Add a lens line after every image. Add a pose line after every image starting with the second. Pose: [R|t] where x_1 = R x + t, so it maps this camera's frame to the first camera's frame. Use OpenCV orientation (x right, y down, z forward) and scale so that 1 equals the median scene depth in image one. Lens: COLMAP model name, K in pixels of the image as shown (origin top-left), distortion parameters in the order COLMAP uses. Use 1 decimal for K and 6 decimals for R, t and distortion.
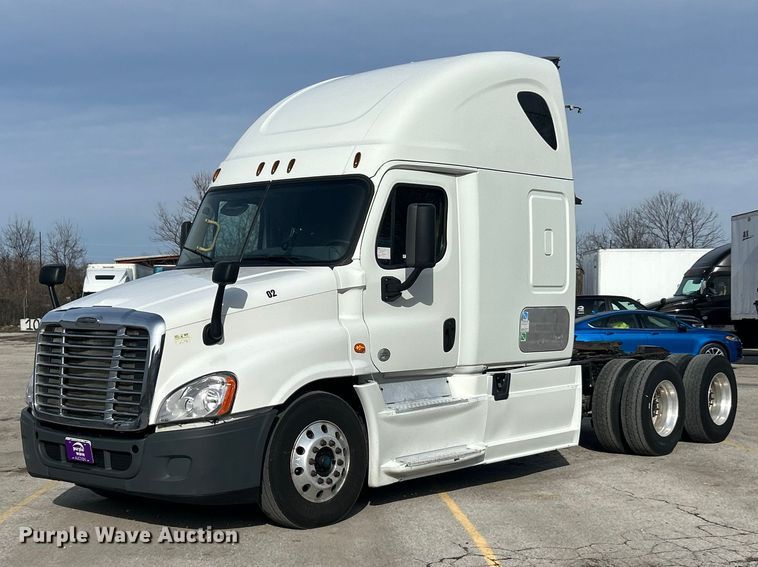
lens RADIAL K [[1225.3, 0, 379.0], [0, 1225.3, 283.5], [0, 0, 1]] dist [-0.344063, -0.013824]
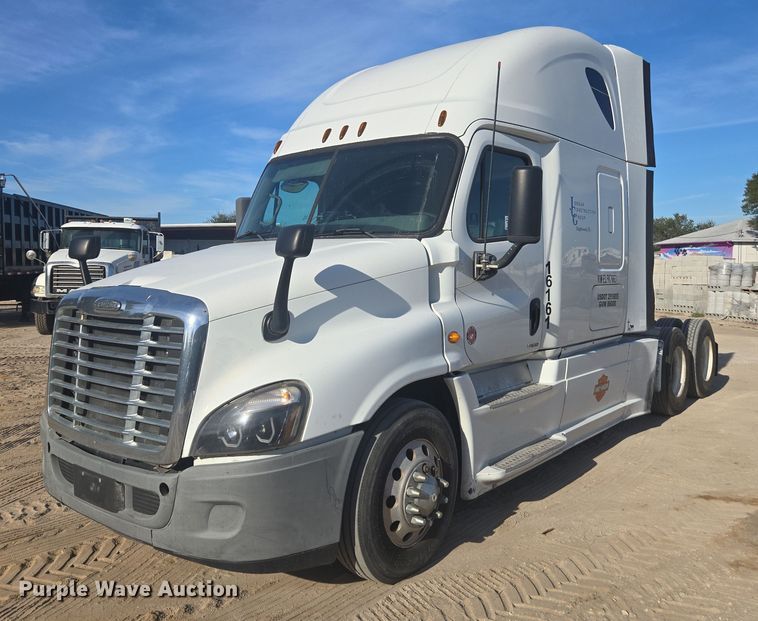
lens RADIAL K [[698.7, 0, 379.0], [0, 698.7, 310.5], [0, 0, 1]] dist [0.000522, 0.003615]
pose [[0.999922, 0.005334, 0.011256, -0.071752], [-0.006075, 0.997740, 0.066918, 0.003391], [-0.010874, -0.066981, 0.997695, 0.524333]]
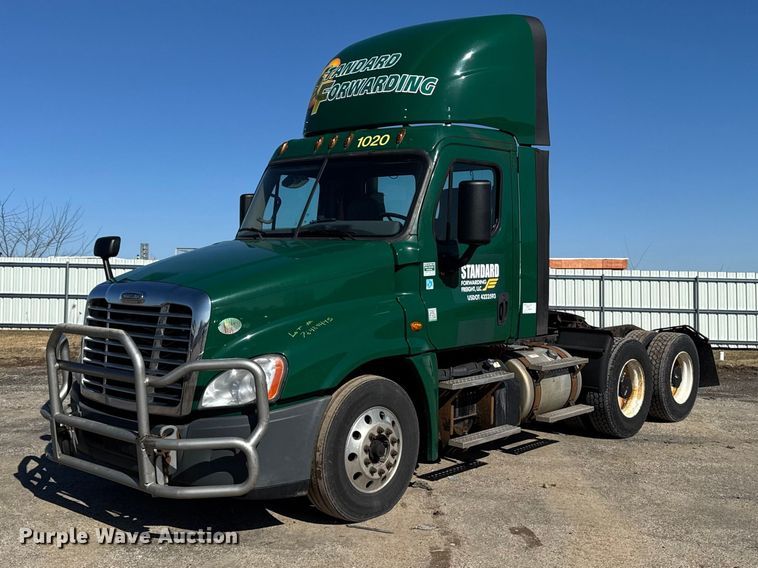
lens RADIAL K [[867.5, 0, 379.0], [0, 867.5, 284.0], [0, 0, 1]] dist [-0.004798, -0.002051]
pose [[0.999546, 0.010141, -0.028389, -0.025767], [-0.009300, 0.999519, 0.029601, -0.001129], [0.028675, -0.029323, 0.999159, 0.298902]]
